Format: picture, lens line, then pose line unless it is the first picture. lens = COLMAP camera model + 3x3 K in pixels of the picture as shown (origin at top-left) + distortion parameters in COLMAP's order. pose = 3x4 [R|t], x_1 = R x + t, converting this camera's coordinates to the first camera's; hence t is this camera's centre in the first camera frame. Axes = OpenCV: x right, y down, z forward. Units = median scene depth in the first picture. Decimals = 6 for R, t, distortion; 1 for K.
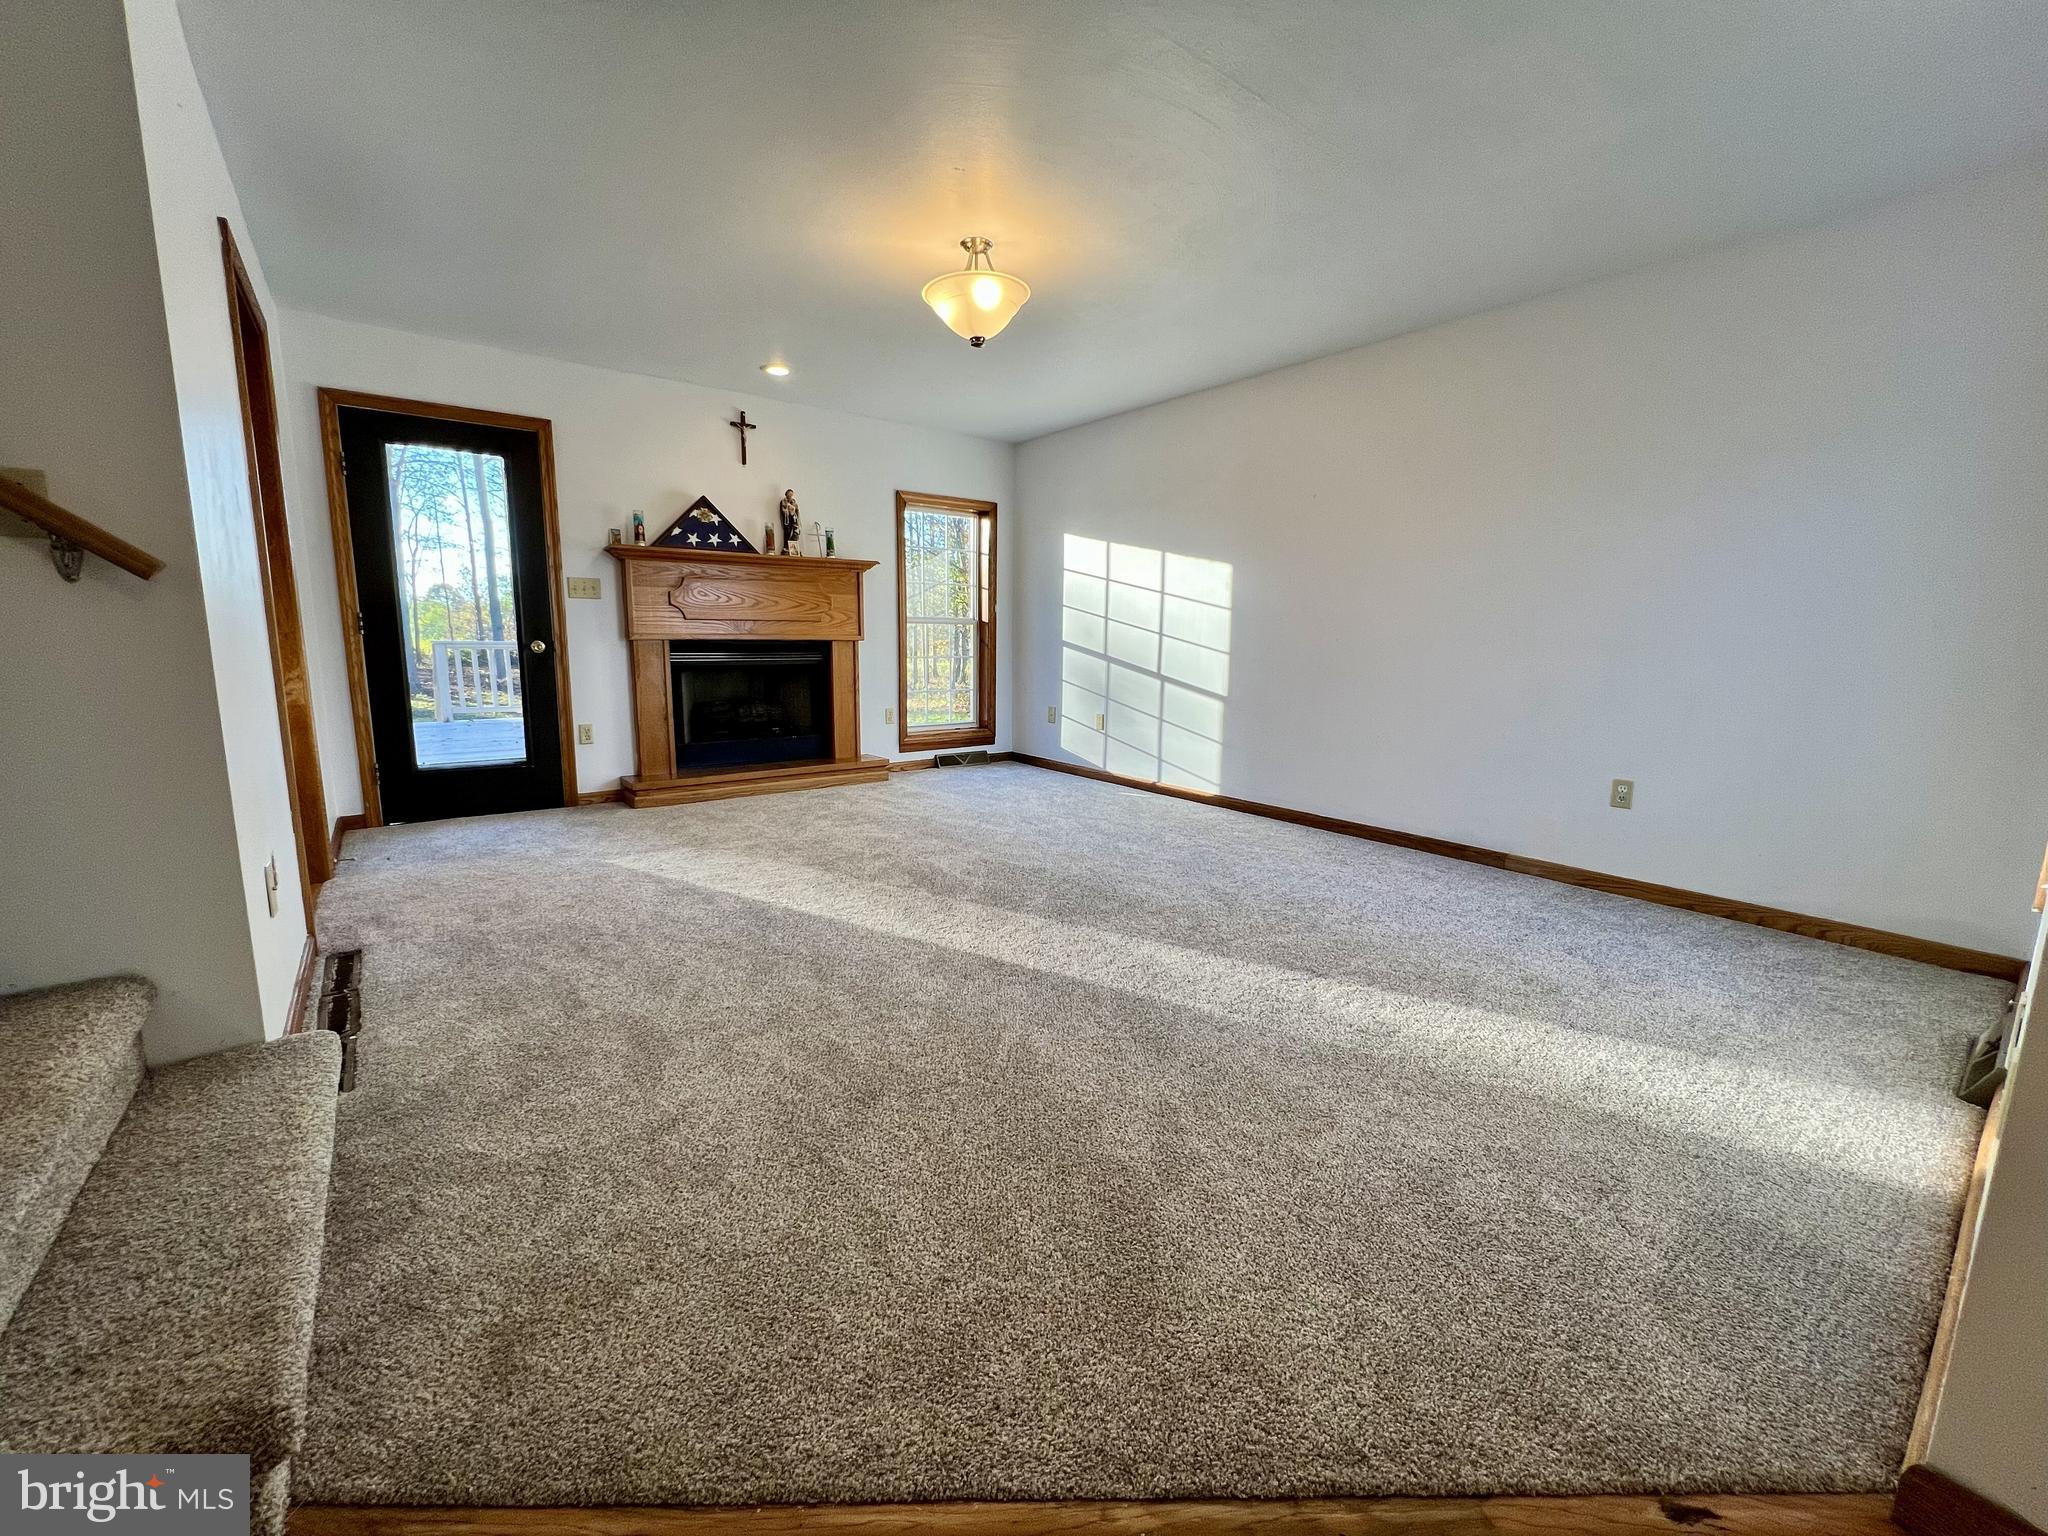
lens RADIAL K [[821.3, 0, 1018.0], [0, 821.3, 760.8], [0, 0, 1]] dist [-0.001325, -0.000162]
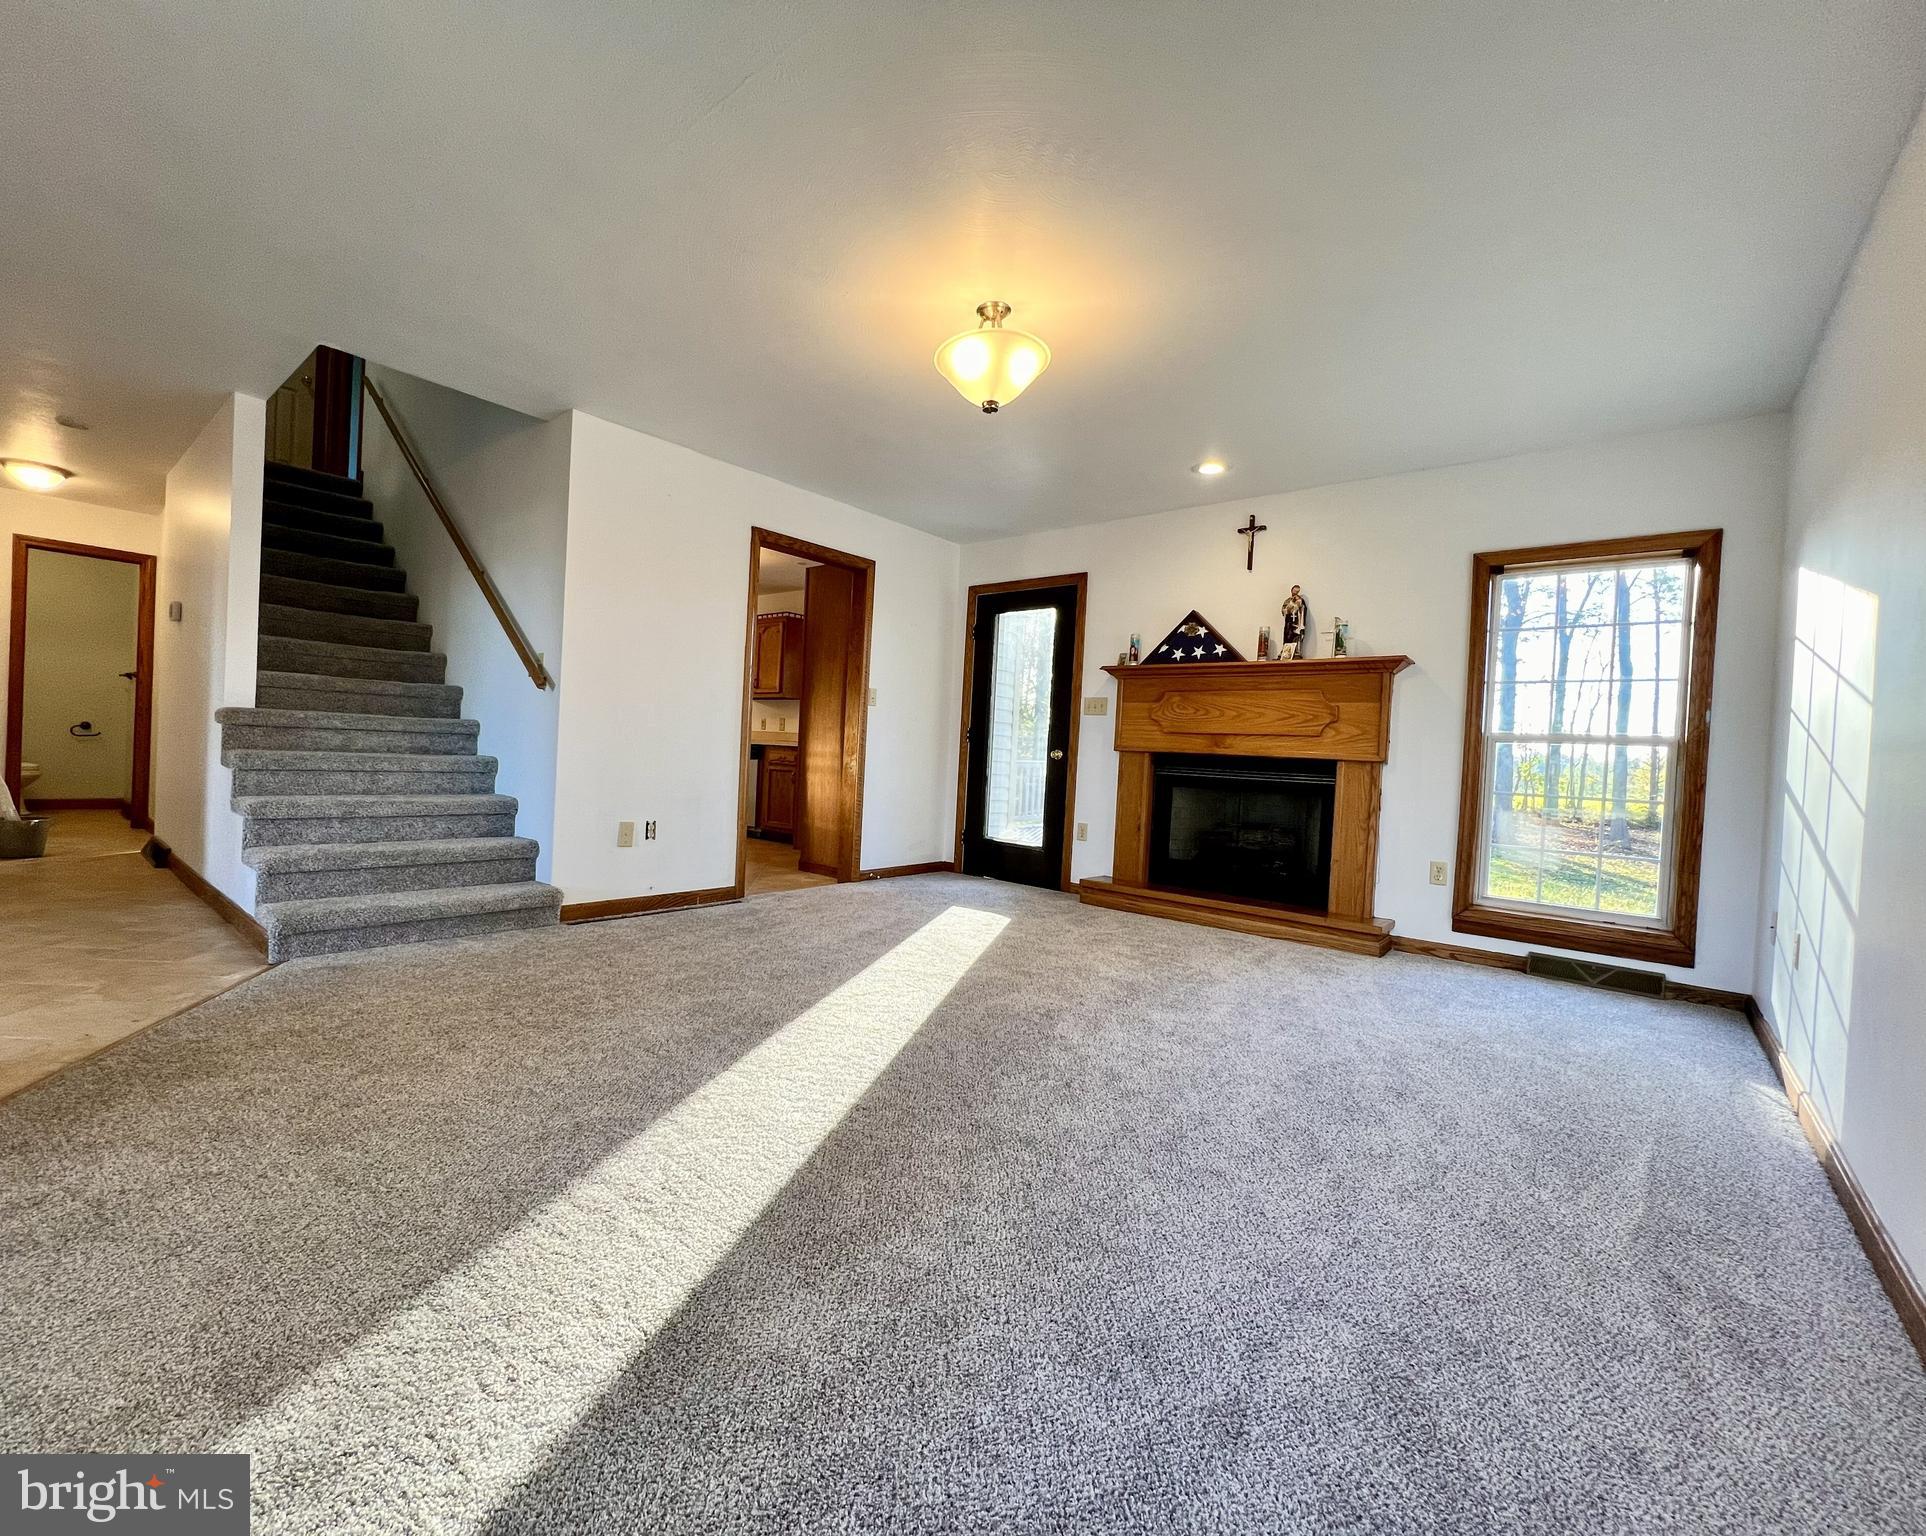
lens RADIAL K [[819.7, 0, 898.4], [0, 819.7, 764.5], [0, 0, 1]] dist [-0.001732, 0.000090]
pose [[0.185666, 0.015028, -0.982498, 0.519900], [-0.200553, 0.979415, -0.022918, -0.044814], [0.961928, 0.201298, 0.184858, 0.501834]]
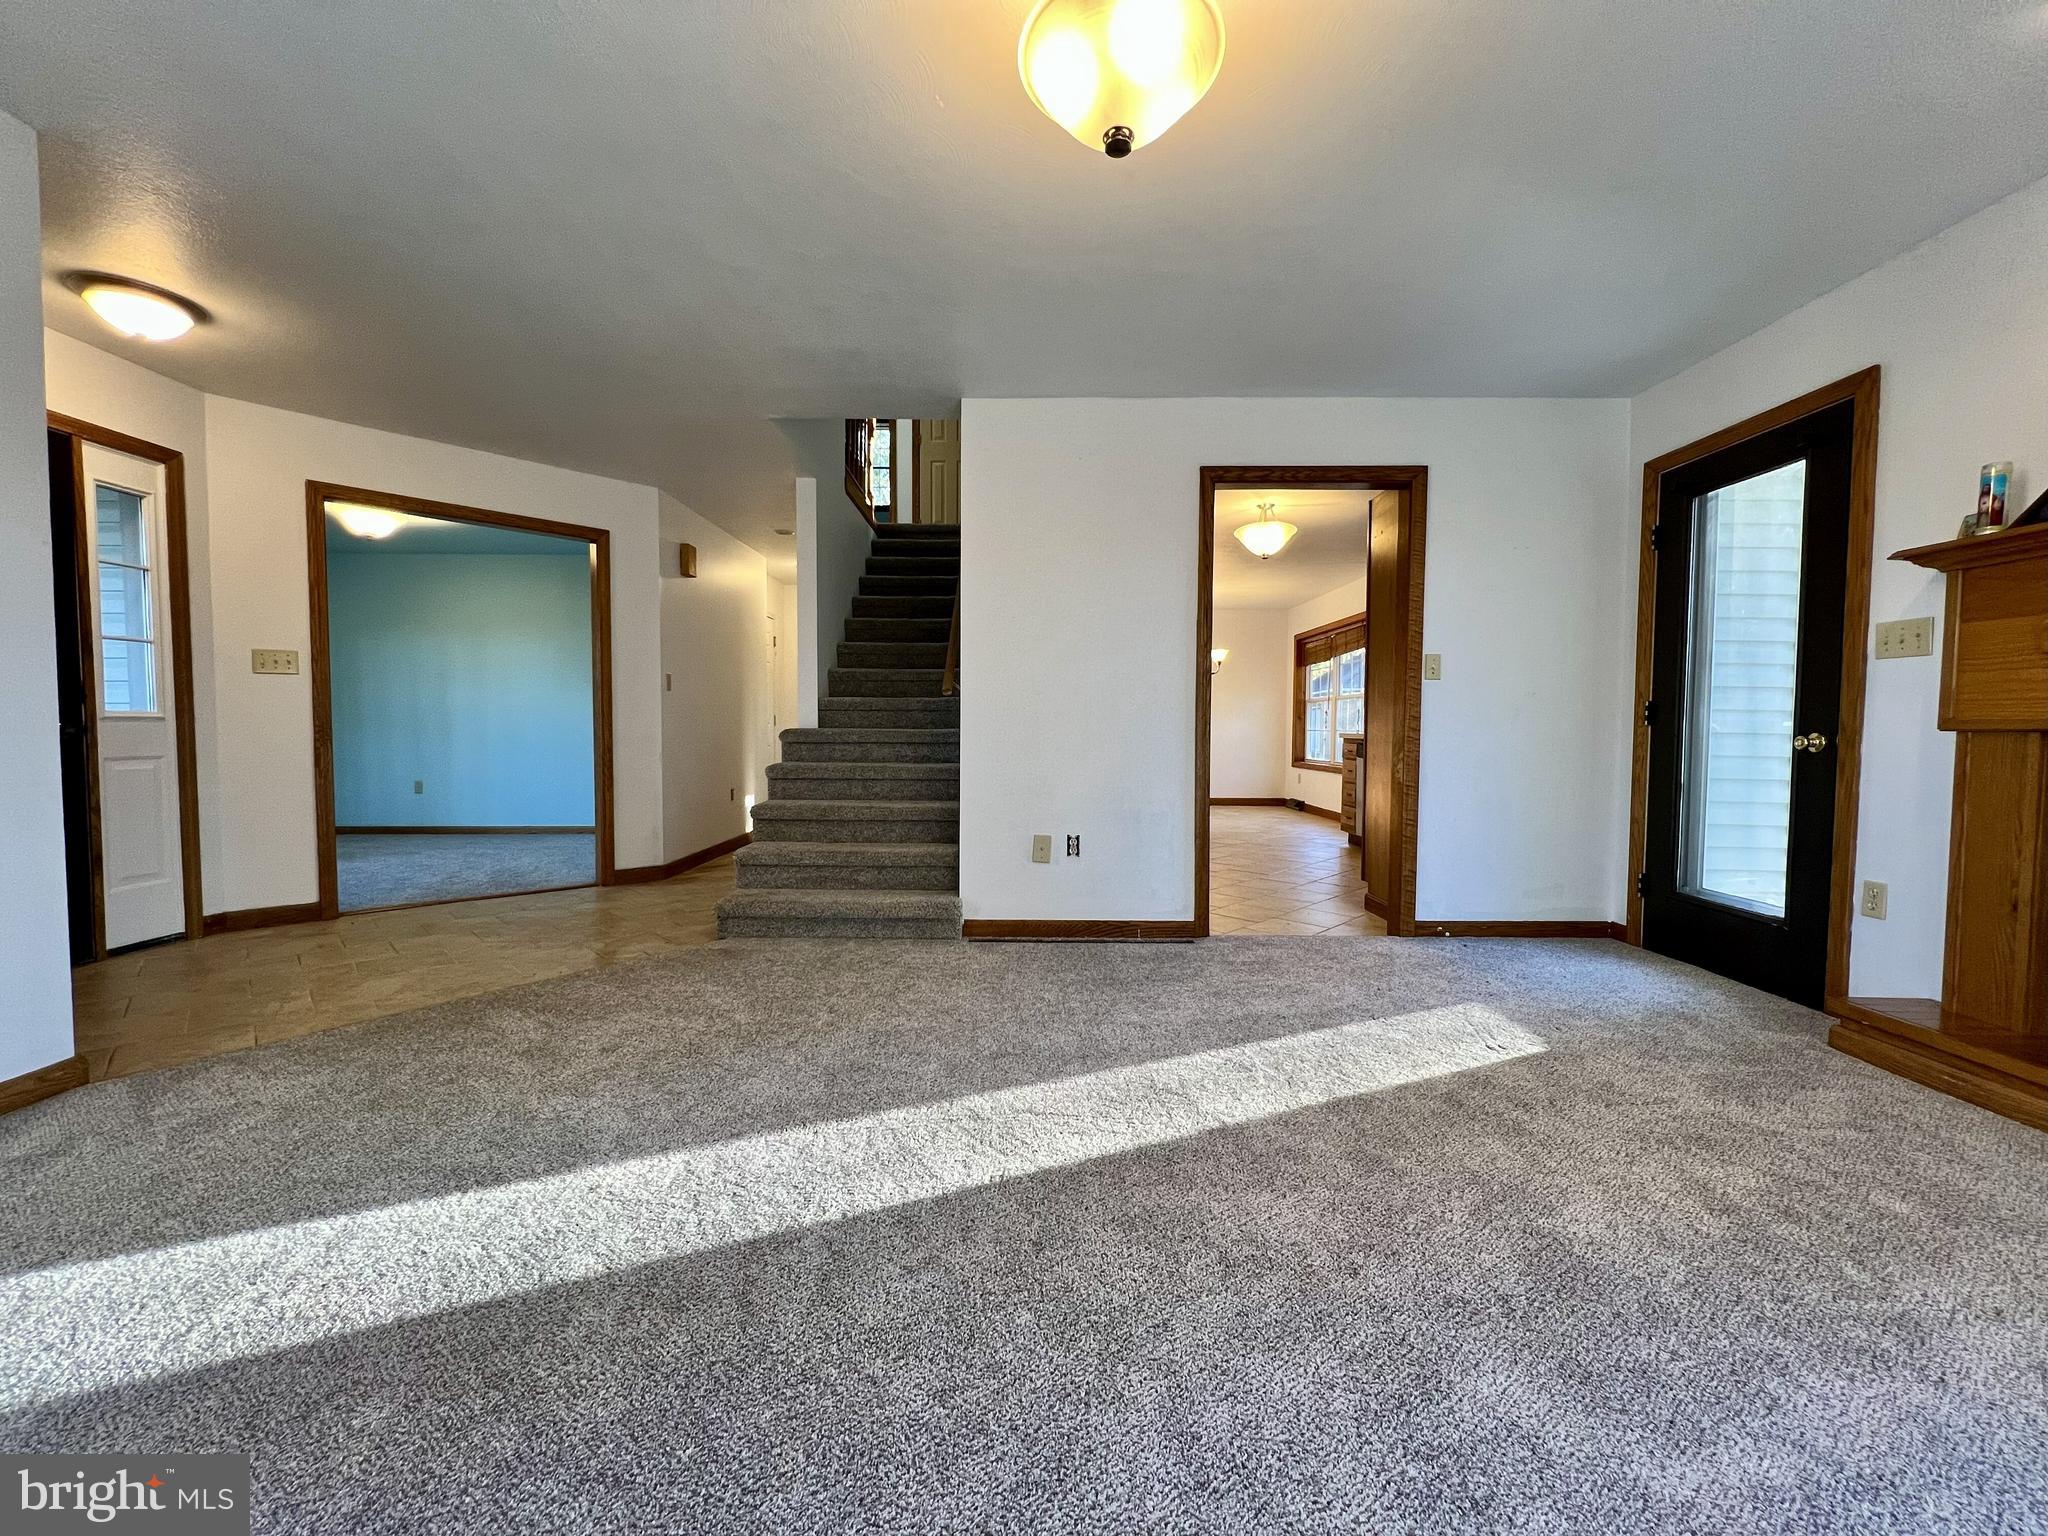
lens RADIAL K [[821.3, 0, 1018.0], [0, 821.3, 760.8], [0, 0, 1]] dist [-0.001325, -0.000162]
pose [[-0.611711, 0.014630, -0.790946, 0.252455], [-0.137612, 0.982617, 0.124604, -0.109358], [0.779020, 0.185065, -0.599064, 0.826475]]
